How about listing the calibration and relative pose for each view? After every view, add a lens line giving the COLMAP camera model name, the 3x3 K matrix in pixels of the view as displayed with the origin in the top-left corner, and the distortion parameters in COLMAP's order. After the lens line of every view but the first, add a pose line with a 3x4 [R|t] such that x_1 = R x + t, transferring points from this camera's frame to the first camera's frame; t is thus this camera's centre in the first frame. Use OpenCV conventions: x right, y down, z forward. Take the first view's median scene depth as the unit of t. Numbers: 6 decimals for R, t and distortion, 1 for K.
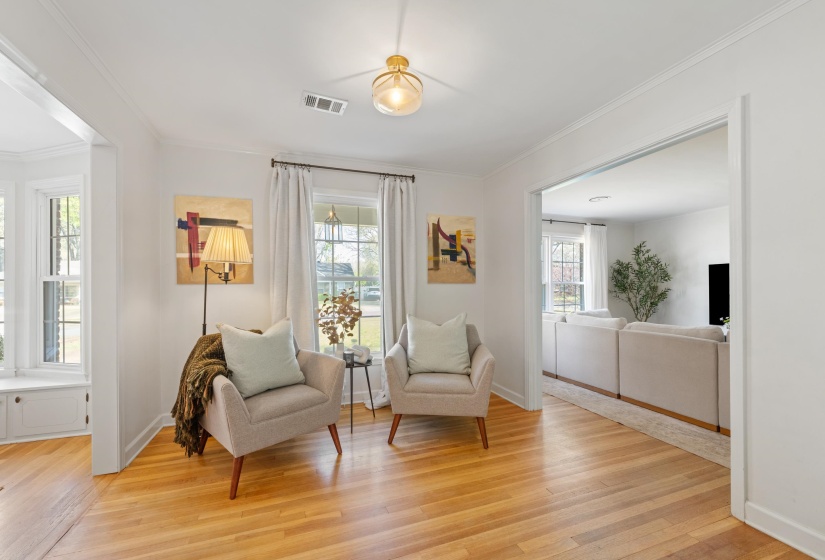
lens RADIAL K [[336.9, 0, 410.0], [0, 336.9, 285.0], [0, 0, 1]] dist [0.000116, -0.000117]
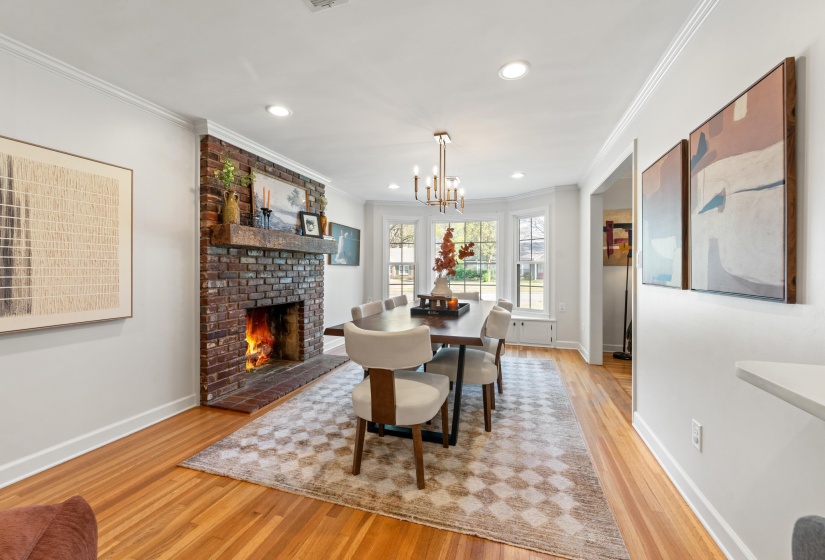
lens RADIAL K [[333.2, 0, 410.1], [0, 333.2, 269.7], [0, 0, 1]] dist [-0.002221, -0.000455]
pose [[0.784917, 0.006775, -0.619564, -0.300573], [0.001774, 0.999912, 0.013181, -0.004214], [0.619598, -0.011445, 0.784835, -0.618277]]
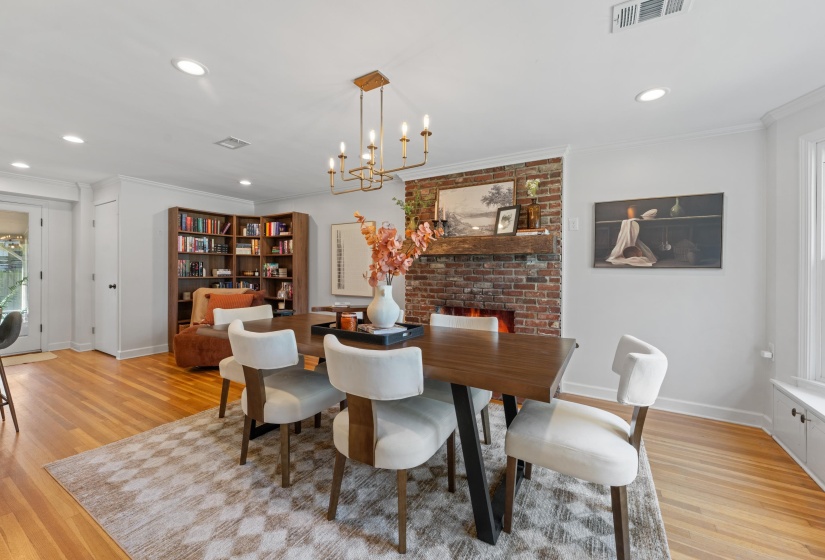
lens RADIAL K [[333.2, 0, 410.1], [0, 333.2, 269.7], [0, 0, 1]] dist [-0.002221, -0.000455]
pose [[-0.784144, -0.005951, -0.620550, -0.443318], [0.001284, 0.999936, -0.011212, 0.005482], [0.620578, -0.009589, -0.784086, 0.491253]]
